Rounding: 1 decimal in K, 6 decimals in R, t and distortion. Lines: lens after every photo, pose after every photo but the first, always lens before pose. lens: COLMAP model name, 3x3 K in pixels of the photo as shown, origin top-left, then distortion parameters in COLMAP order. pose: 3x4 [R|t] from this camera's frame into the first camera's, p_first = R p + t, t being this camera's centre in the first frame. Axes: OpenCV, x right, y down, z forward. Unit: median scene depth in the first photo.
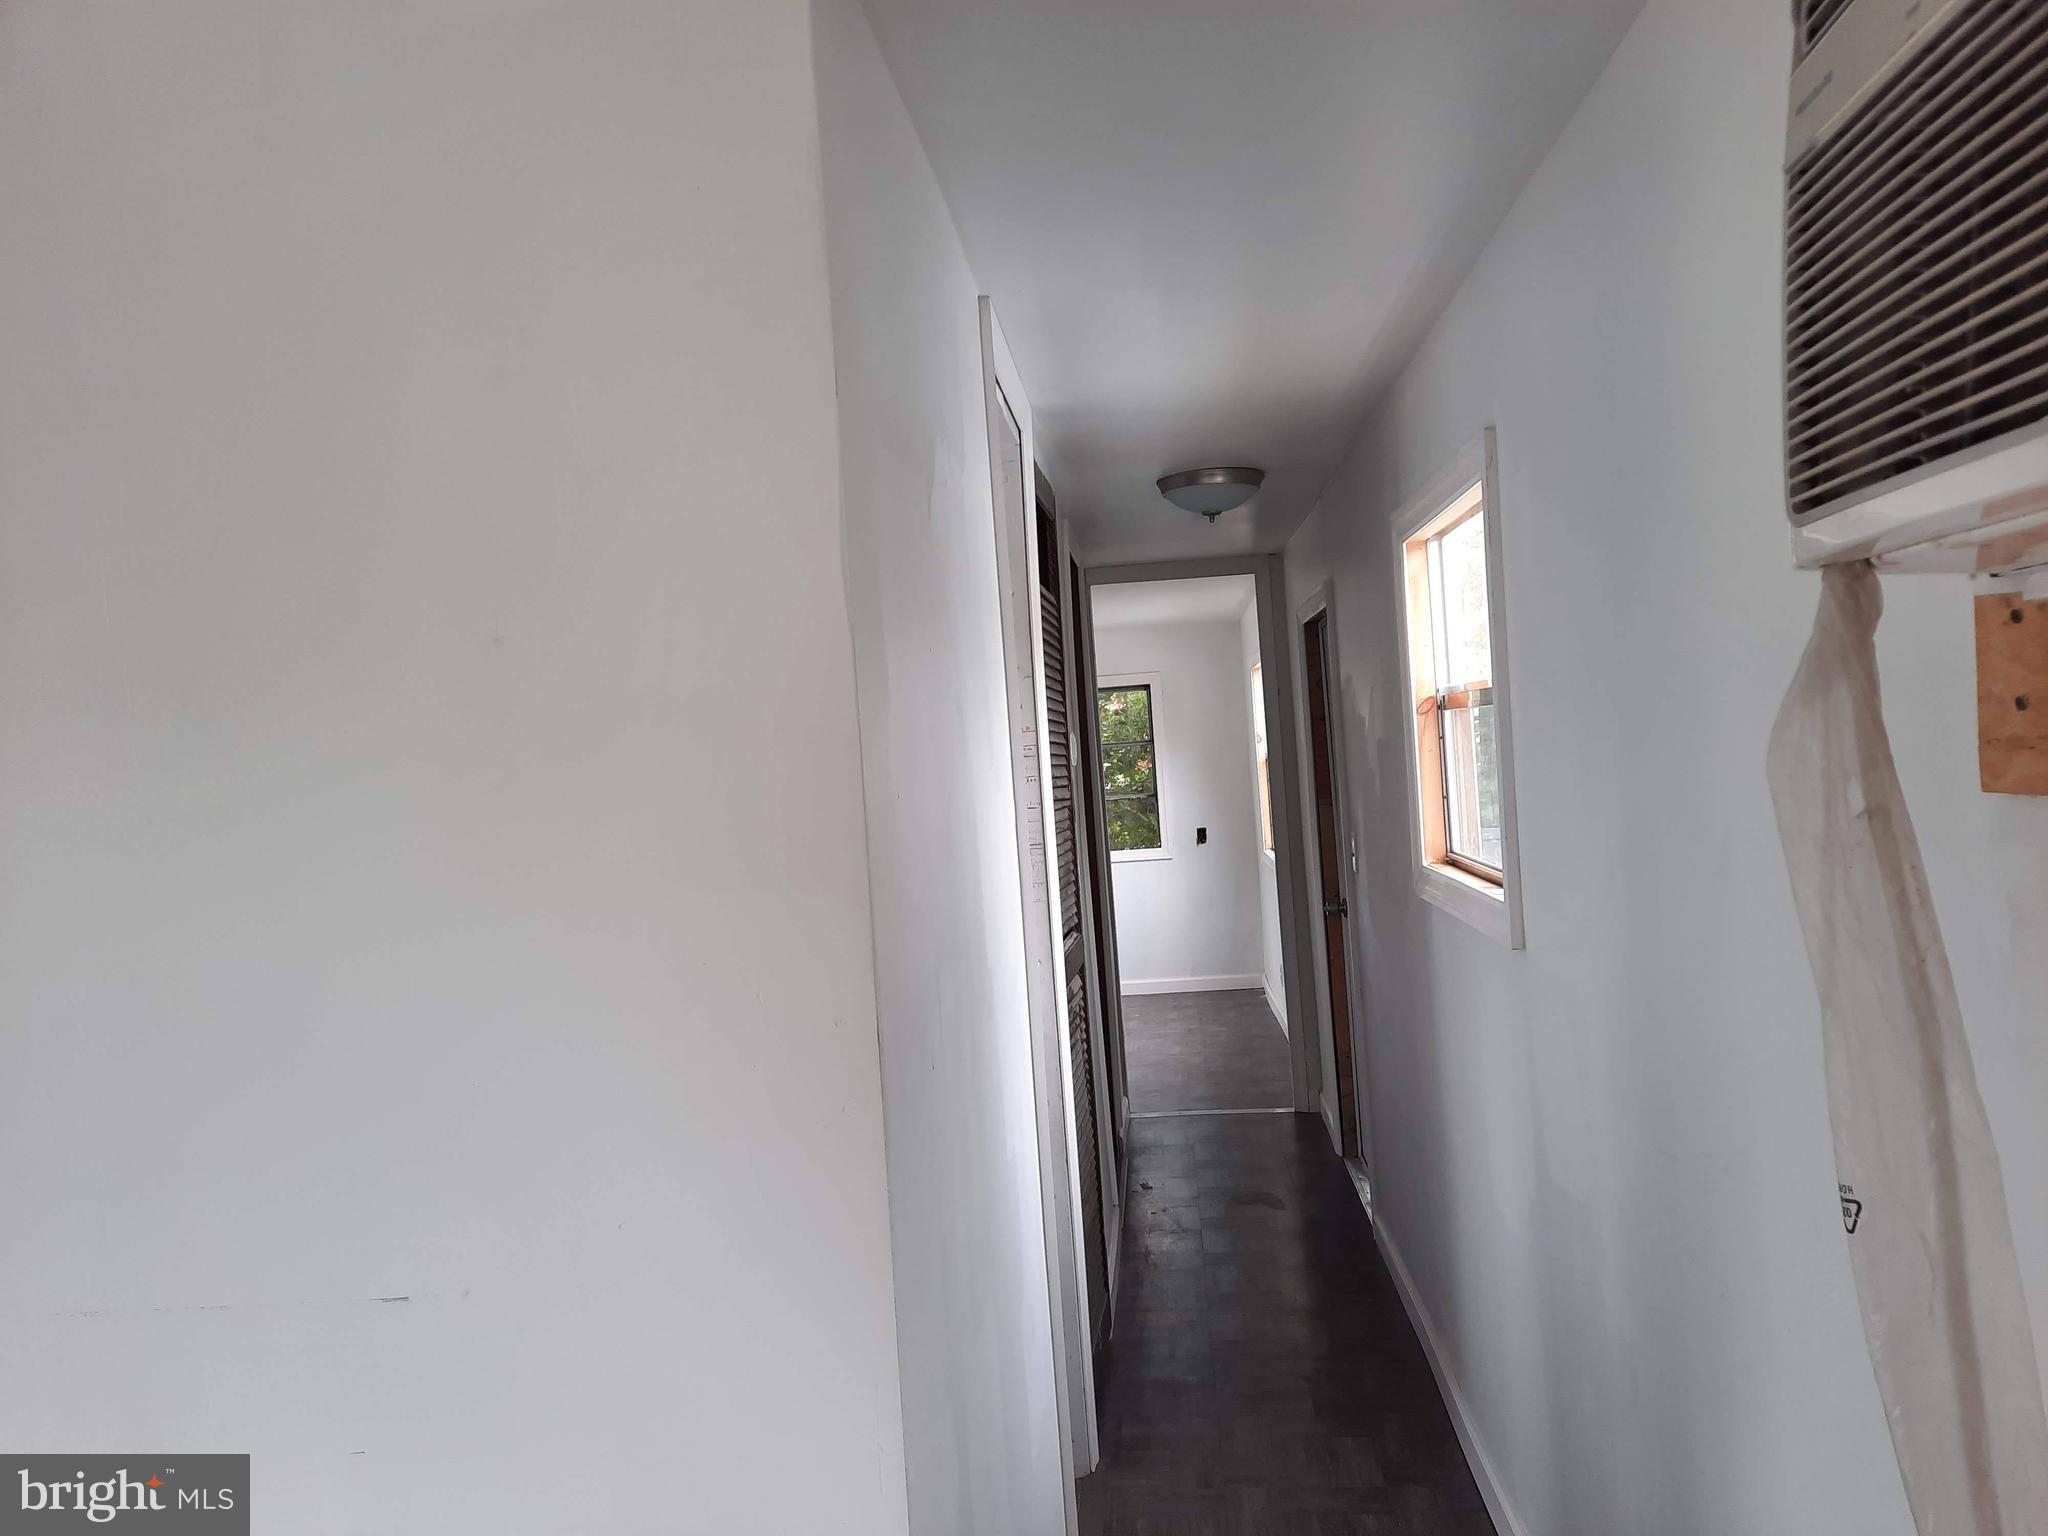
lens RADIAL K [[1493.7, 0, 1031.6], [0, 1493.7, 783.8], [0, 0, 1]] dist [0.085839, -0.080654]
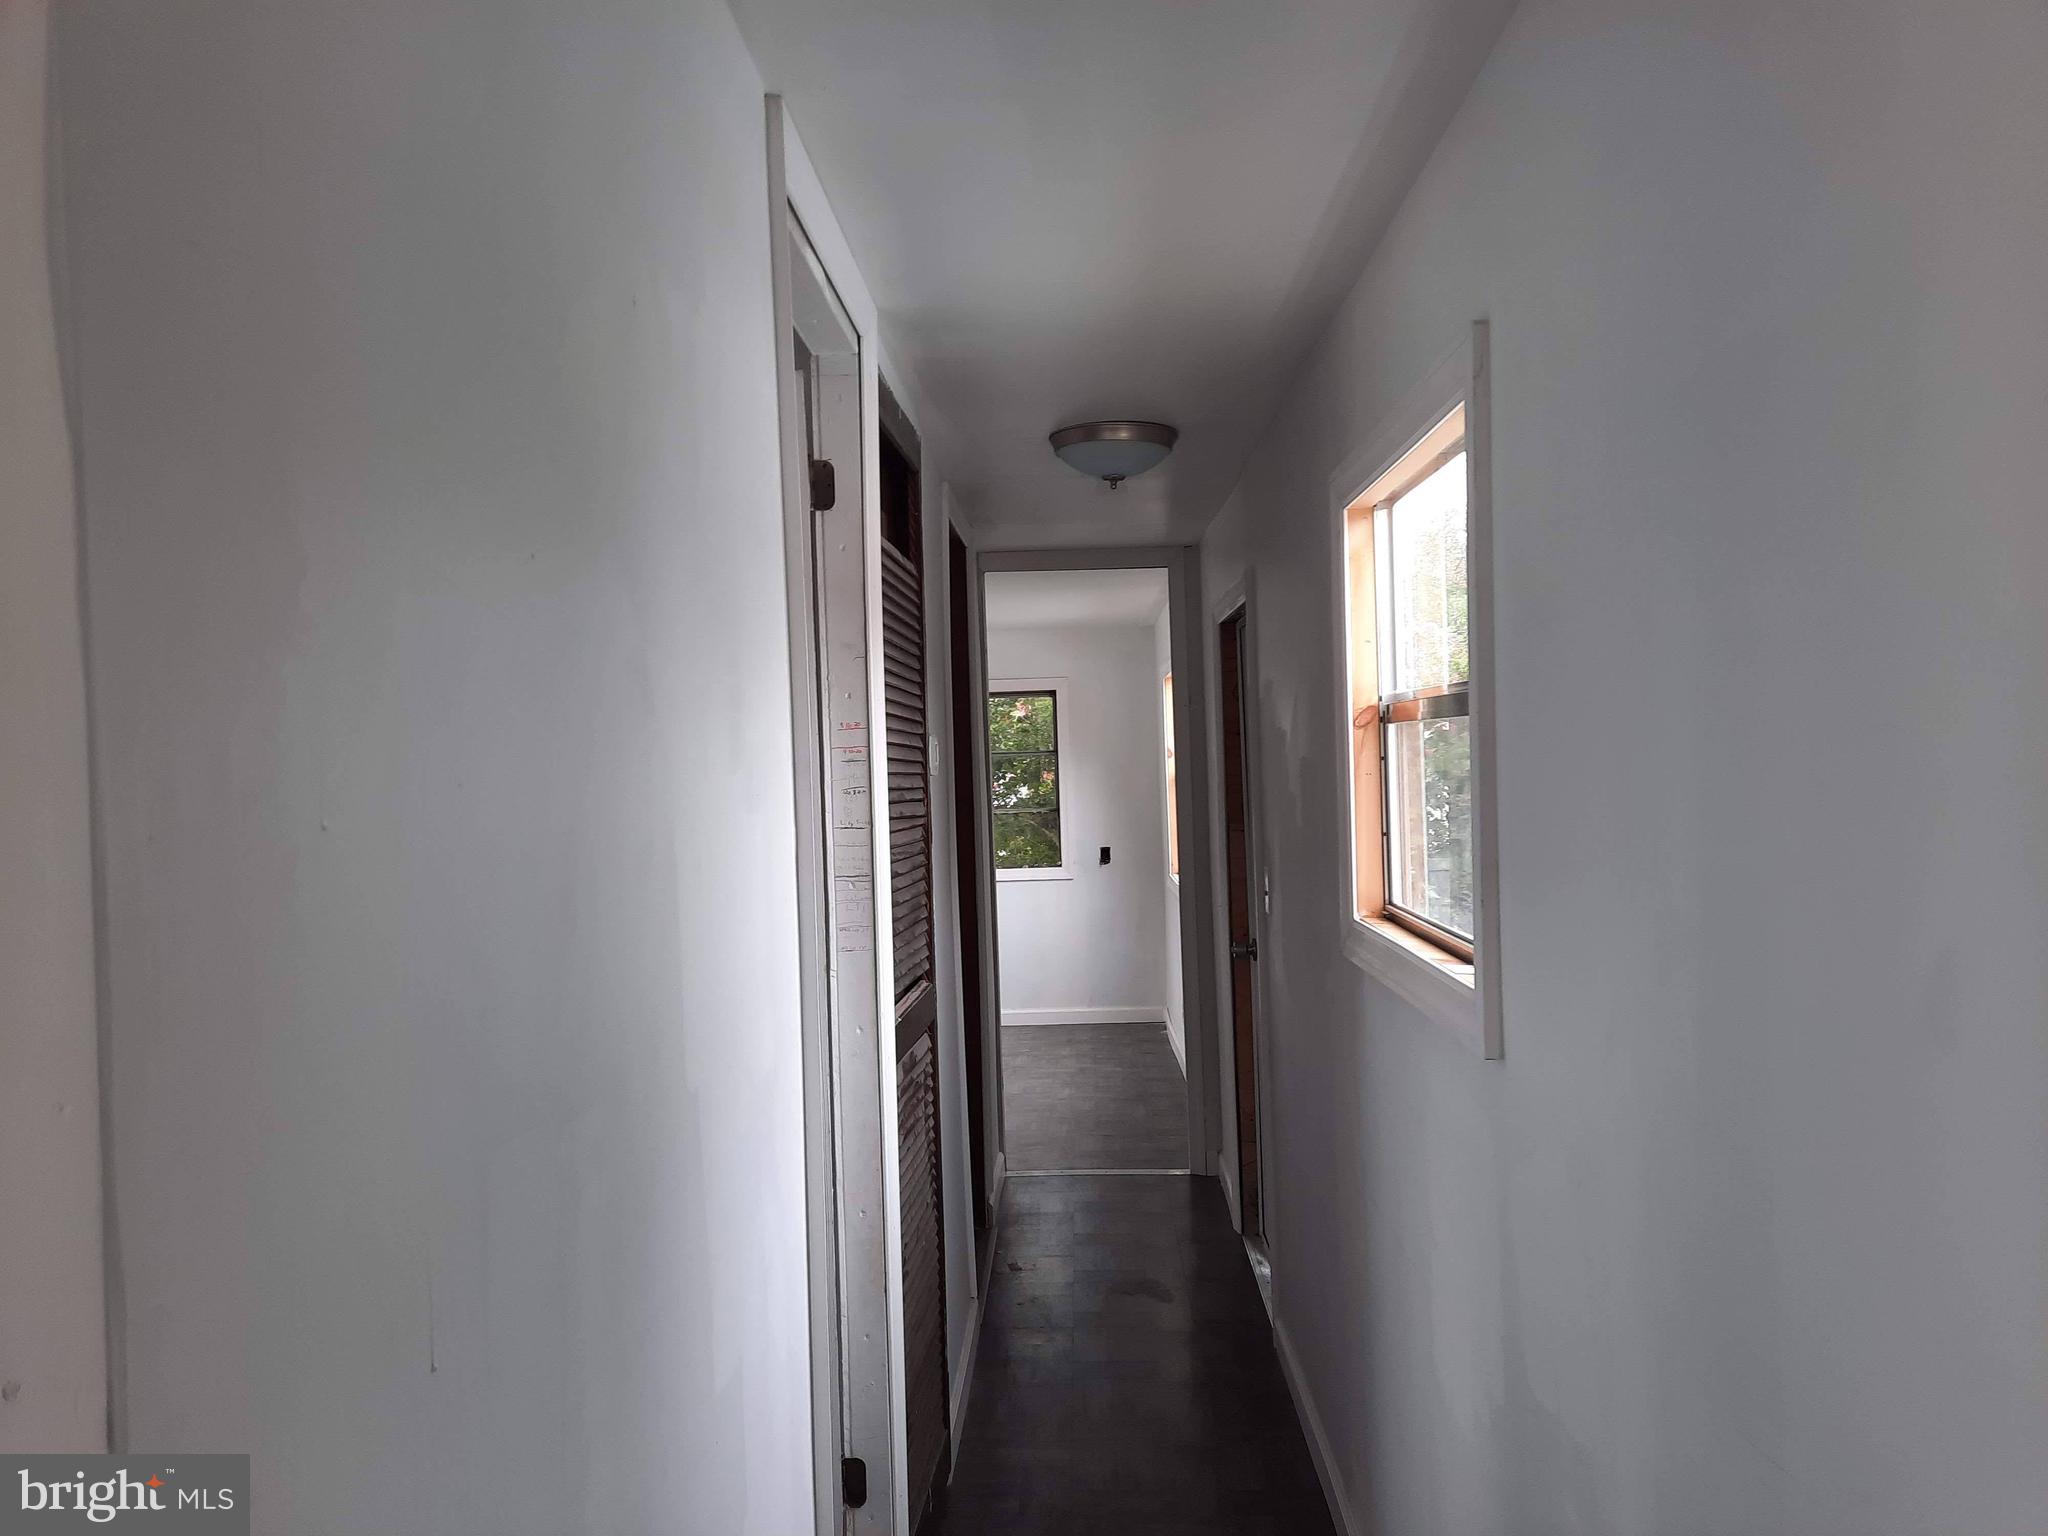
lens RADIAL K [[1493.7, 0, 1031.6], [0, 1493.7, 783.8], [0, 0, 1]] dist [0.085839, -0.080654]
pose [[0.997774, 0.038372, 0.054548, 0.030289], [-0.038044, 0.999251, -0.007049, -0.003006], [-0.054778, 0.004958, 0.998486, 0.146778]]
